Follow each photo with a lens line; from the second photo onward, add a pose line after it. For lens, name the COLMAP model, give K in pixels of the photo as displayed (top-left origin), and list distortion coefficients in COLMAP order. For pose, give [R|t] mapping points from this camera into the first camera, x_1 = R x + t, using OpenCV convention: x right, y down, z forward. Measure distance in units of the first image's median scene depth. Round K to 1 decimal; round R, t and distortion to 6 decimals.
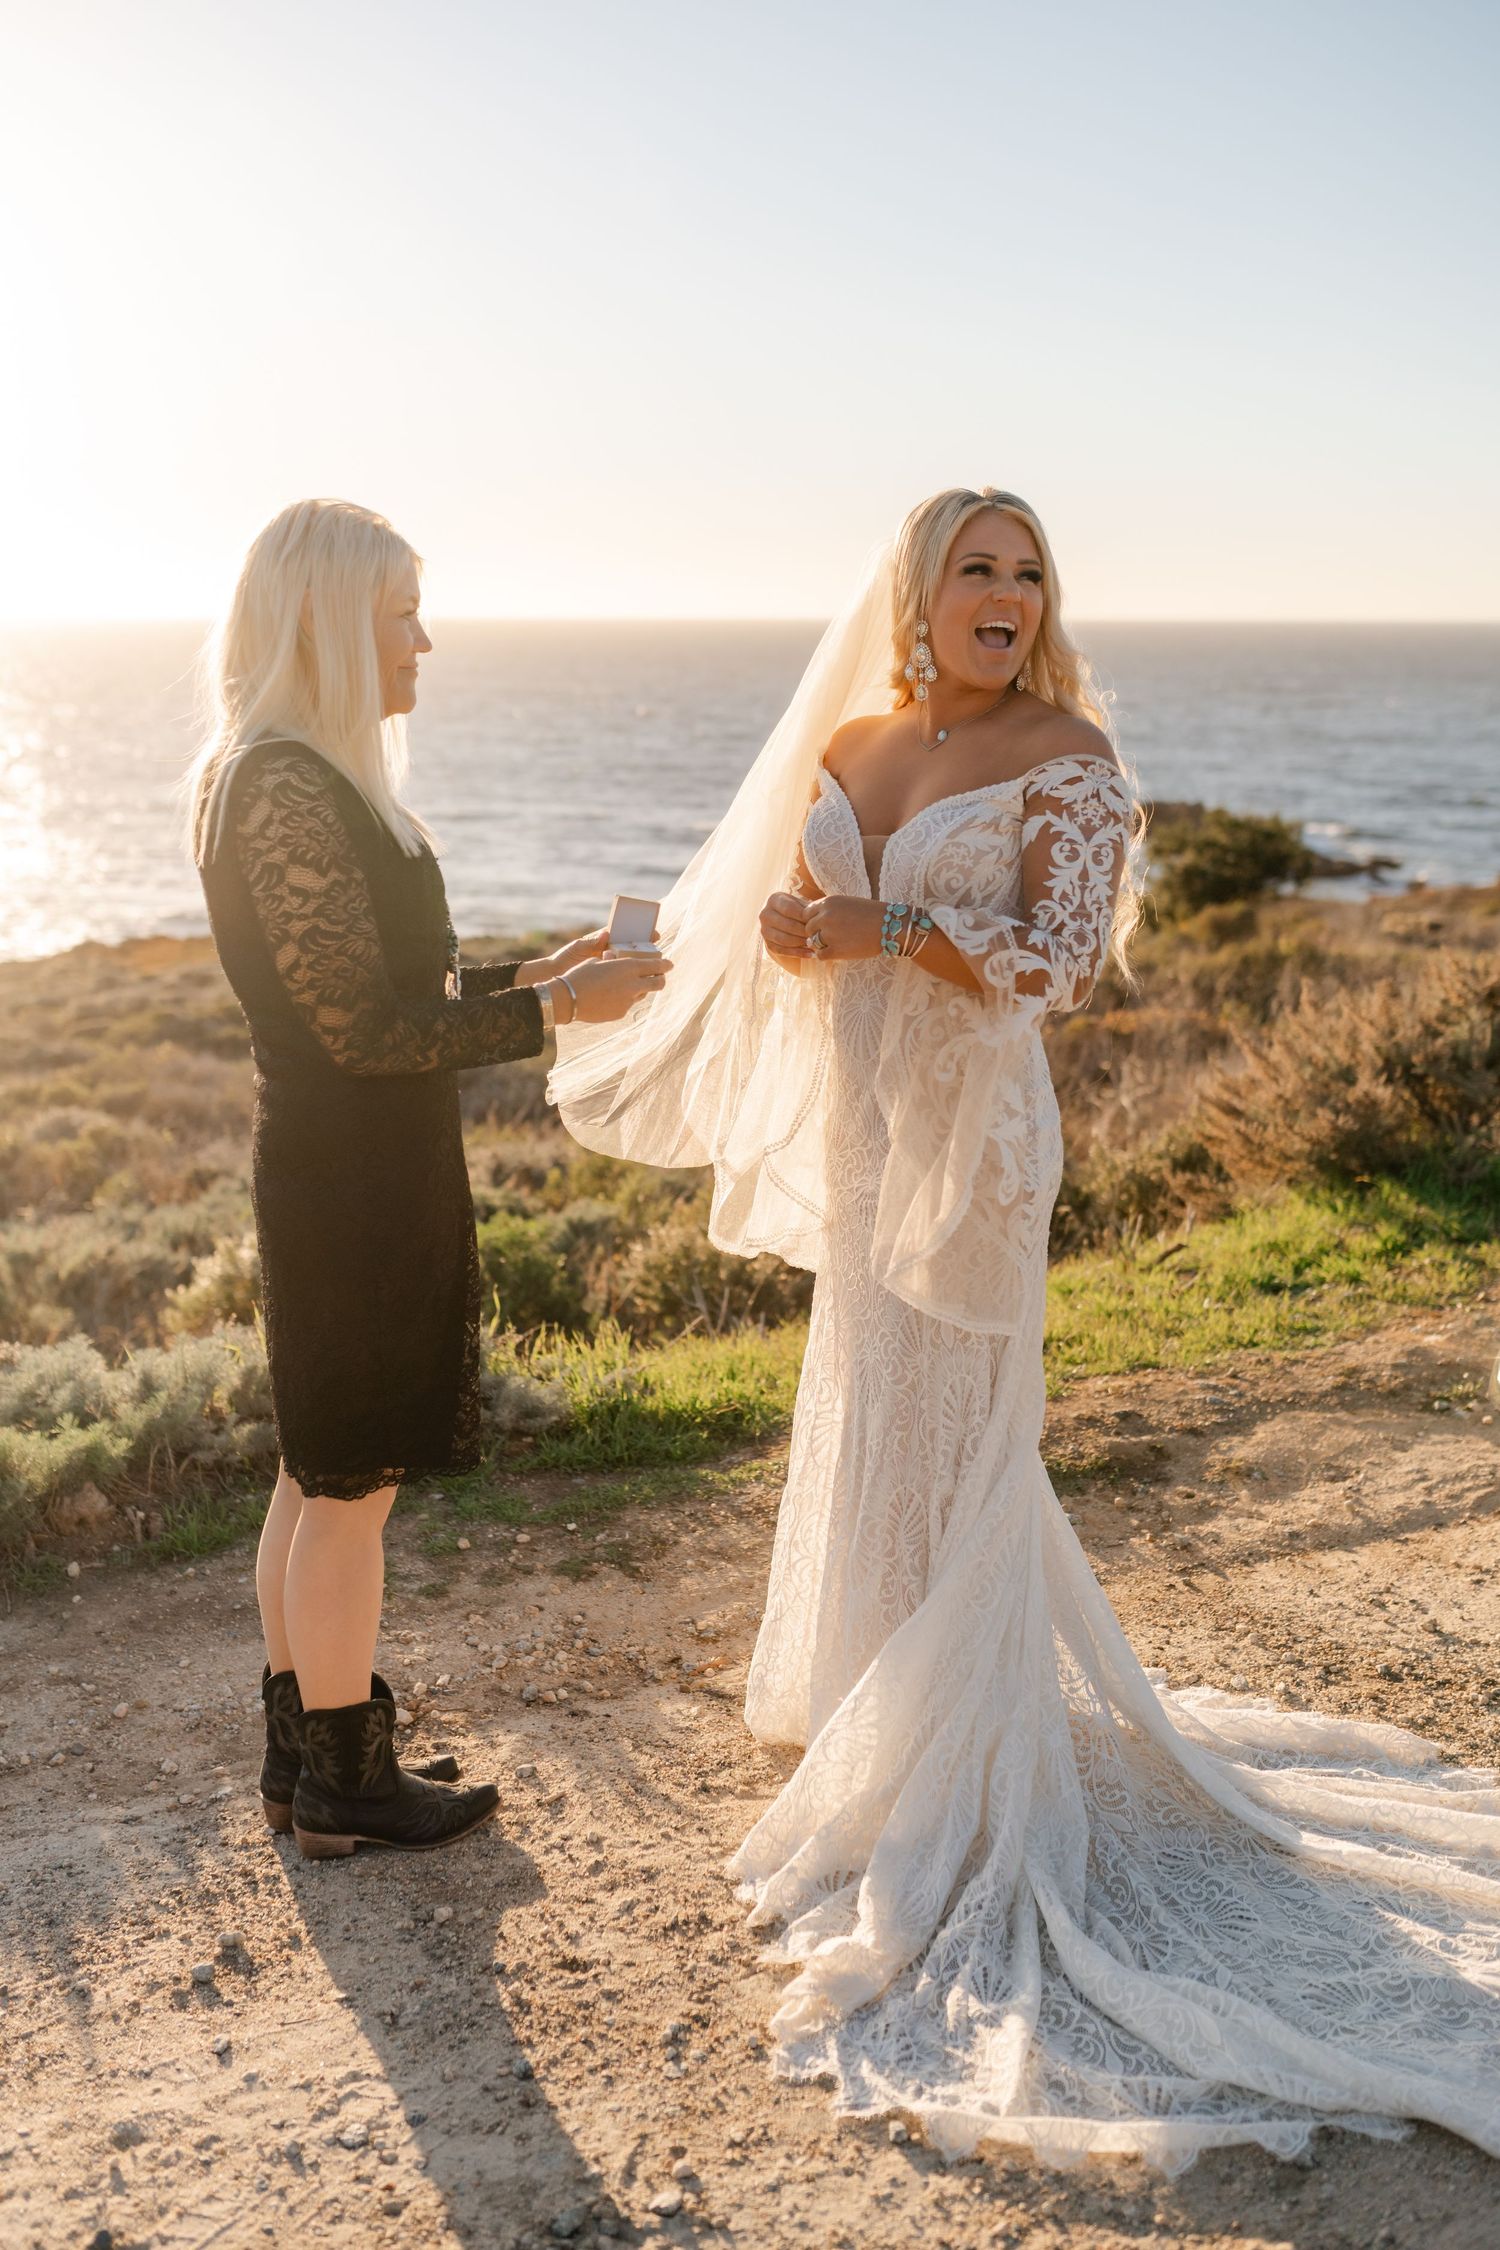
lens RADIAL K [[2227.5, 0, 738.2], [0, 2227.5, 1119.7], [0, 0, 1]] dist [0.003849, -0.000439]
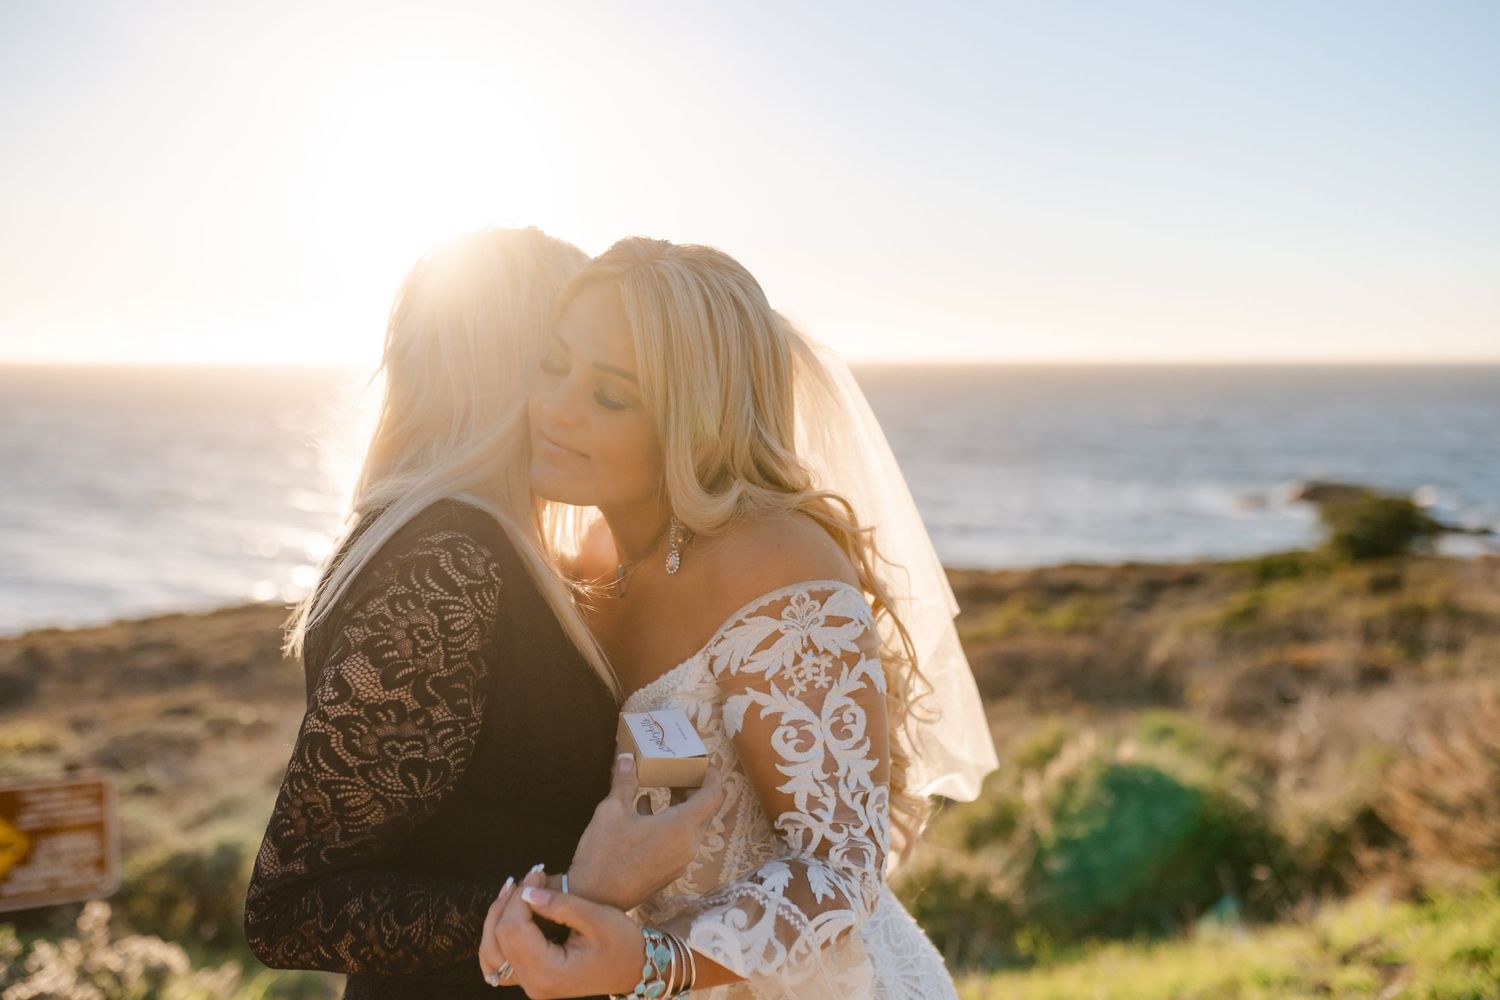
lens RADIAL K [[1474.5, 0, 750.0], [0, 1474.5, 500.0], [0, 0, 1]] dist [-0.004834, 0.016233]
pose [[0.982543, 0.016177, -0.185330, 0.043760], [-0.039079, 0.991932, -0.120596, -0.077494], [0.181884, 0.125733, 0.975248, 0.332350]]
